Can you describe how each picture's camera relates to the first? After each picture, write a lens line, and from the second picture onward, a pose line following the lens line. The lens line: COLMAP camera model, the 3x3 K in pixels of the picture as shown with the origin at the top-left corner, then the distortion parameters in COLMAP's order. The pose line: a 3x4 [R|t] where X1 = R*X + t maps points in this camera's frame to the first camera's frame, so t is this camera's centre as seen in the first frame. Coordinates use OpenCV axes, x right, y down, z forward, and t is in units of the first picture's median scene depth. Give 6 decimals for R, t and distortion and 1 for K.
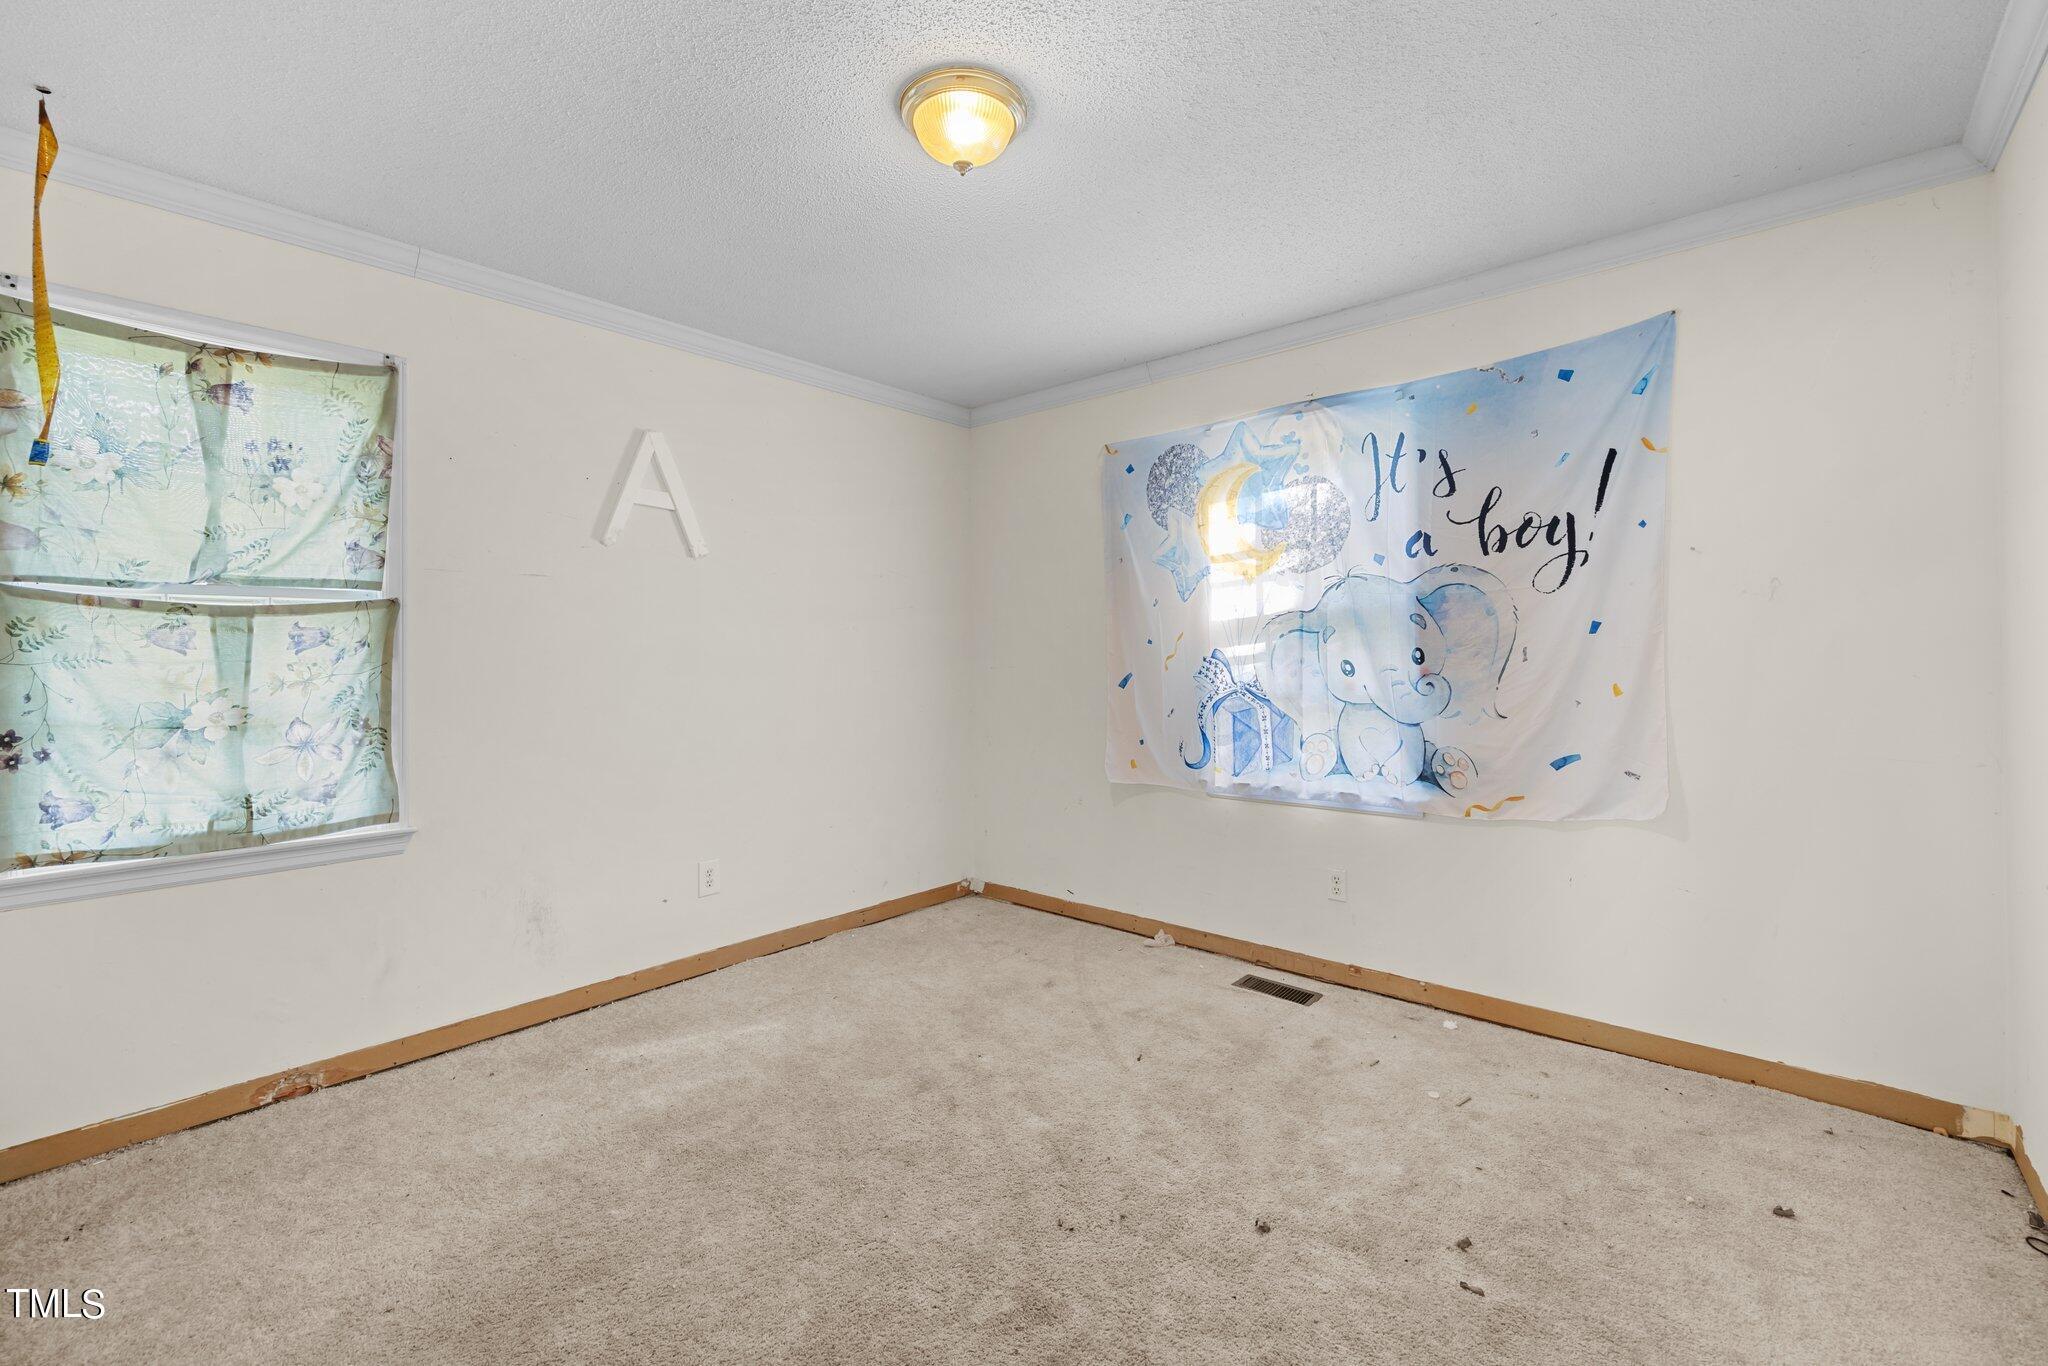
lens RADIAL K [[872.9, 0, 1019.7], [0, 872.9, 642.2], [0, 0, 1]] dist [0.000420, 0.000002]
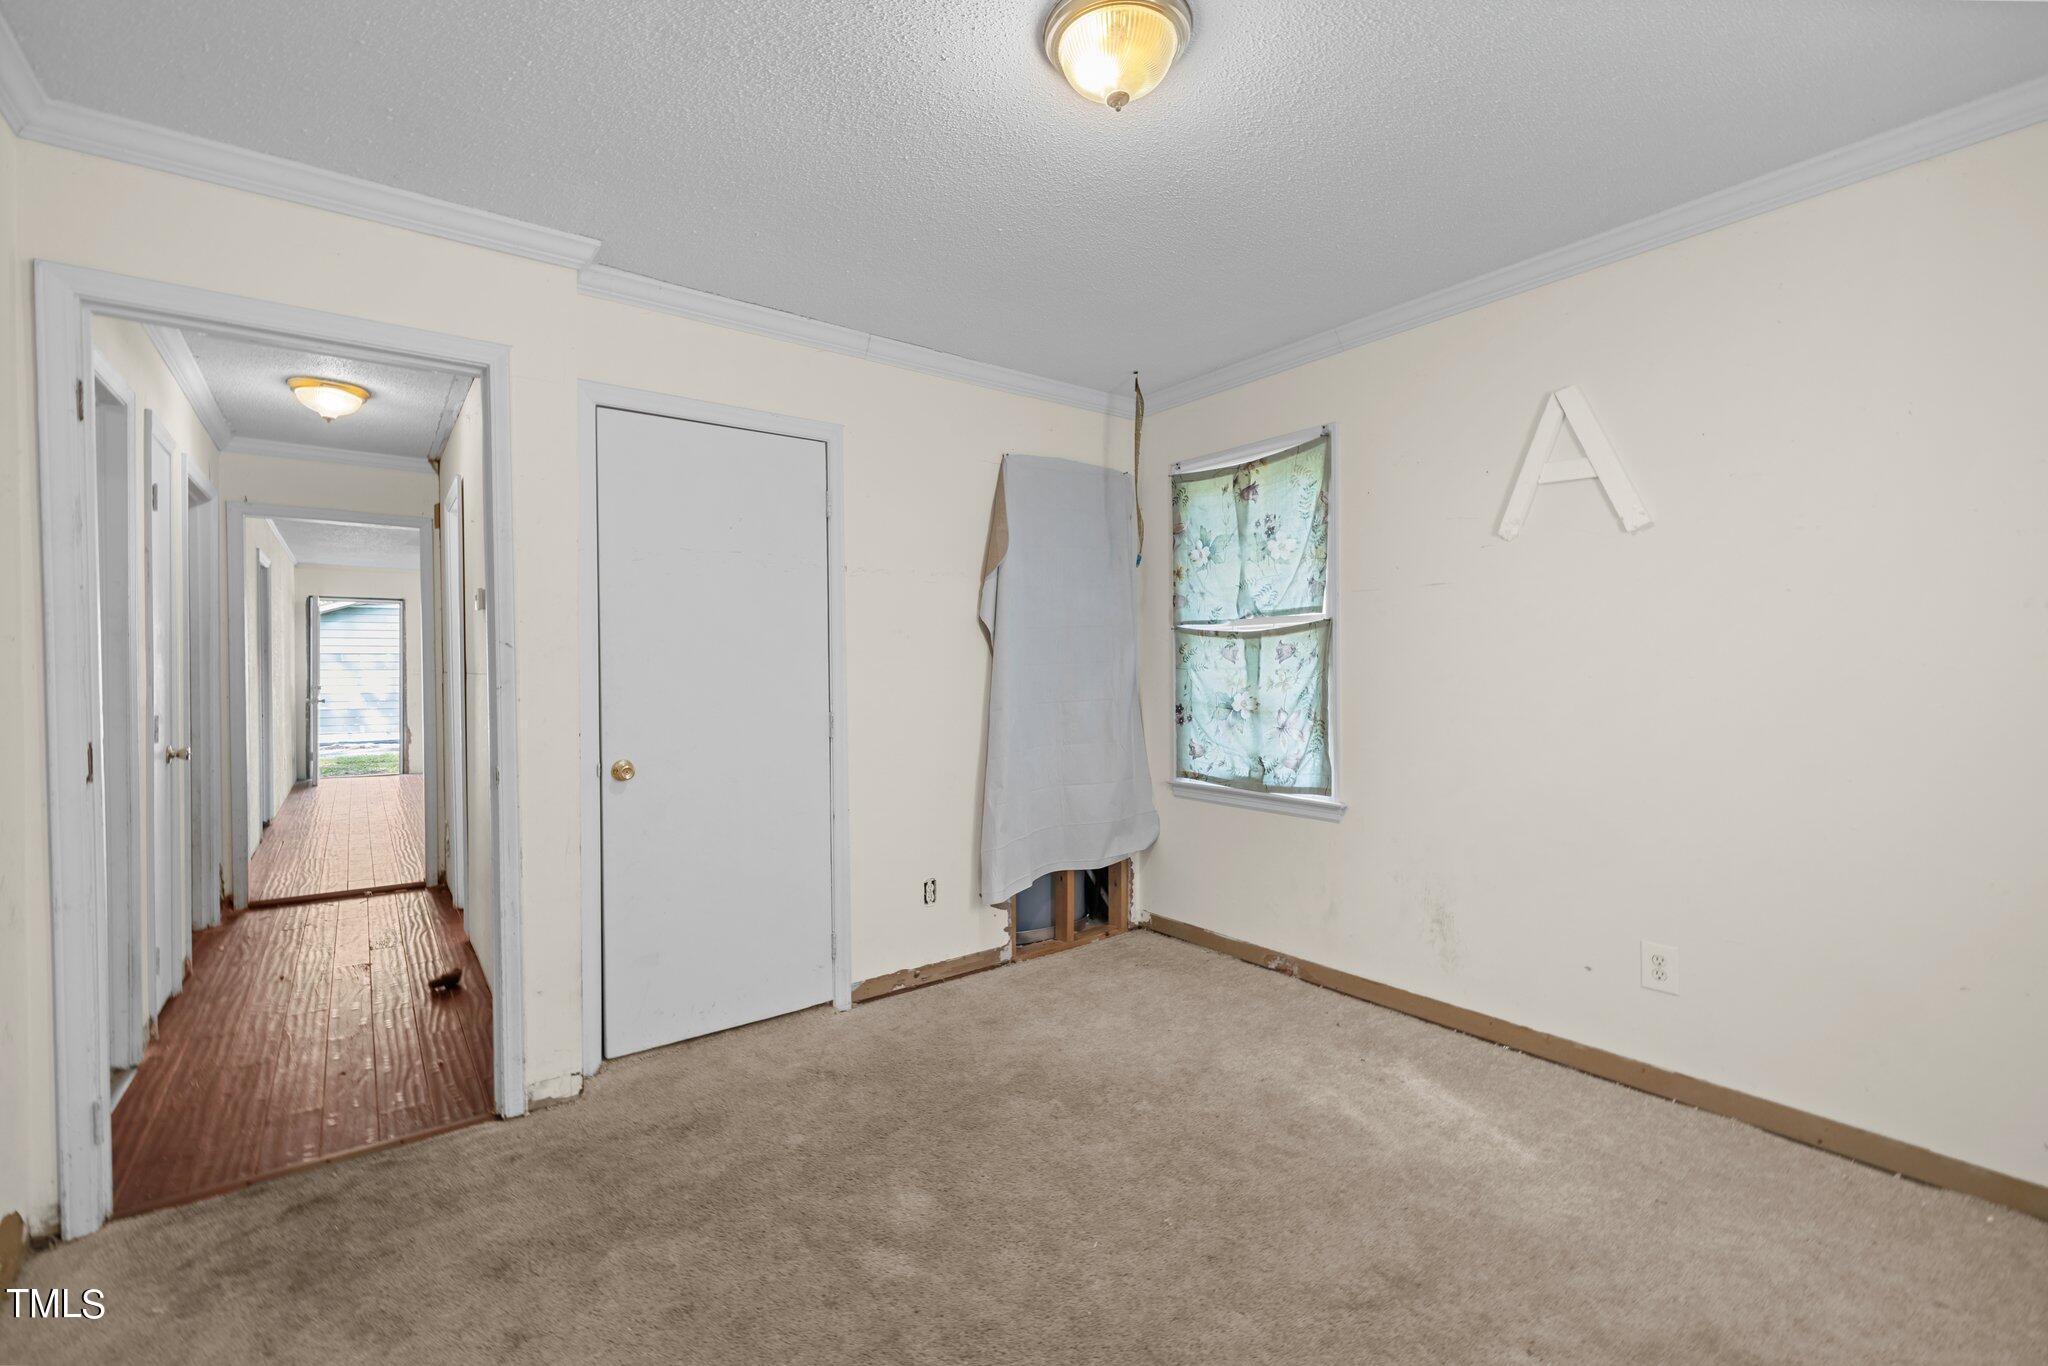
lens RADIAL K [[872.9, 0, 1024.1], [0, 872.9, 680.3], [0, 0, 1]] dist [0.000420, 0.000002]
pose [[-0.204474, 0.015728, -0.978746, 0.647128], [0.016125, 0.999789, 0.012697, 0.017114], [0.978739, -0.013186, -0.204685, 0.886337]]
